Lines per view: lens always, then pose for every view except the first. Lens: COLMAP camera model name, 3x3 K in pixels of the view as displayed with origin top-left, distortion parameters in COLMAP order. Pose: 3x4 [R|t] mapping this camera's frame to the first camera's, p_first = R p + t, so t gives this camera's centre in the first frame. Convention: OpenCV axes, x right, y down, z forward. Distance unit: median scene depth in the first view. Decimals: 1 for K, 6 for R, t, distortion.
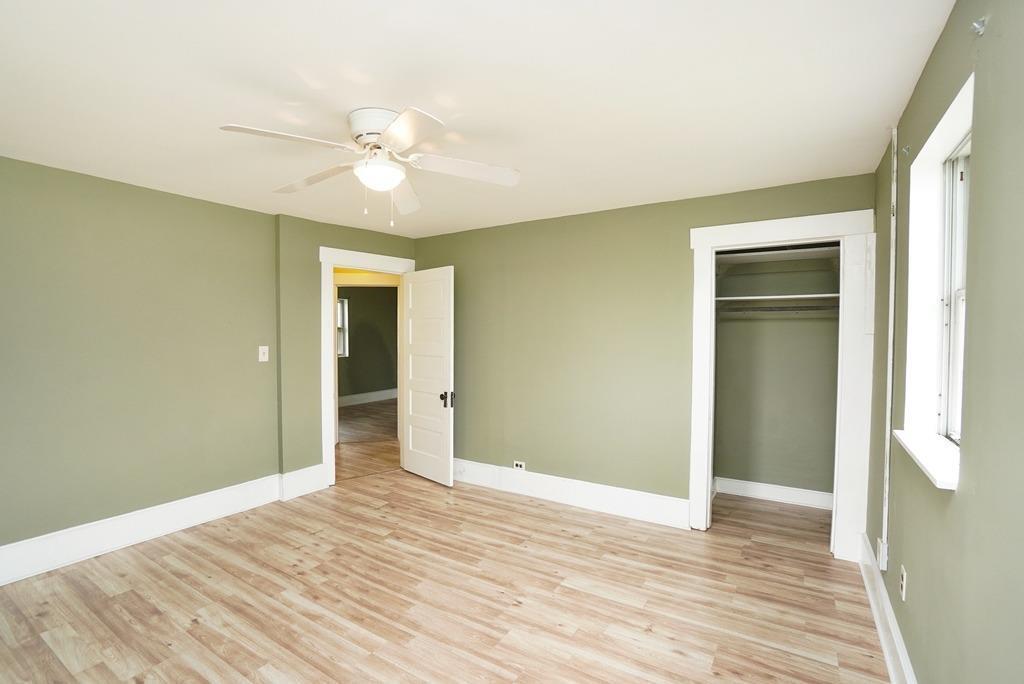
lens RADIAL K [[458.2, 0, 506.4], [0, 458.2, 343.0], [0, 0, 1]] dist [-0.002011, 0.000028]
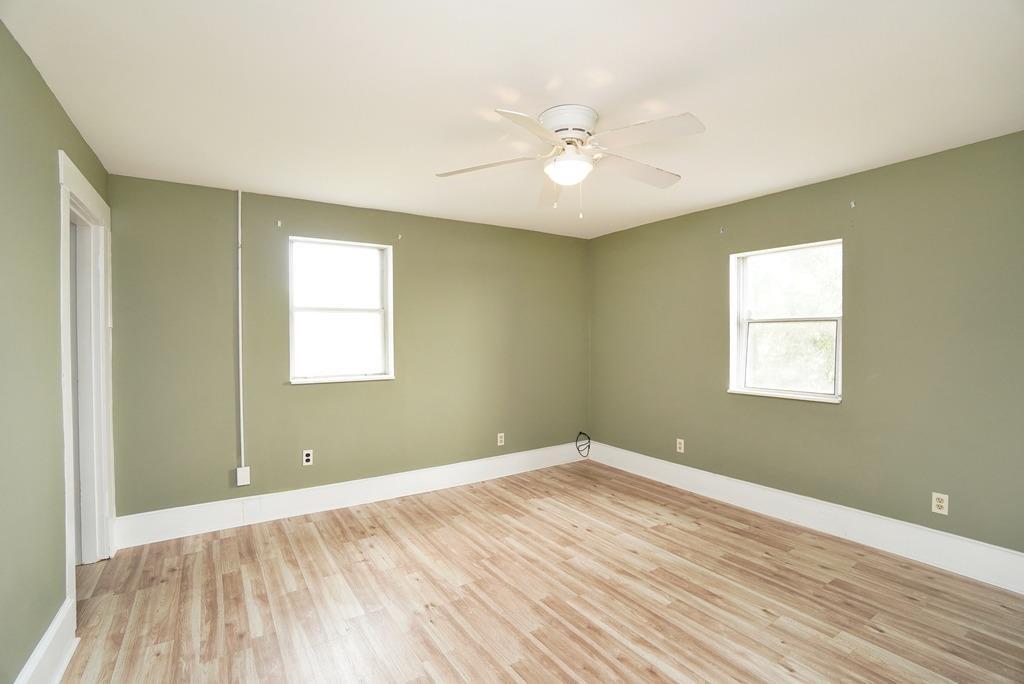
lens RADIAL K [[458.2, 0, 506.4], [0, 458.2, 343.0], [0, 0, 1]] dist [-0.002011, 0.000028]
pose [[-0.905212, -0.003375, 0.424947, -0.537864], [0.011177, 0.999434, 0.031745, -0.005243], [-0.424814, 0.033486, -0.904661, 1.830972]]
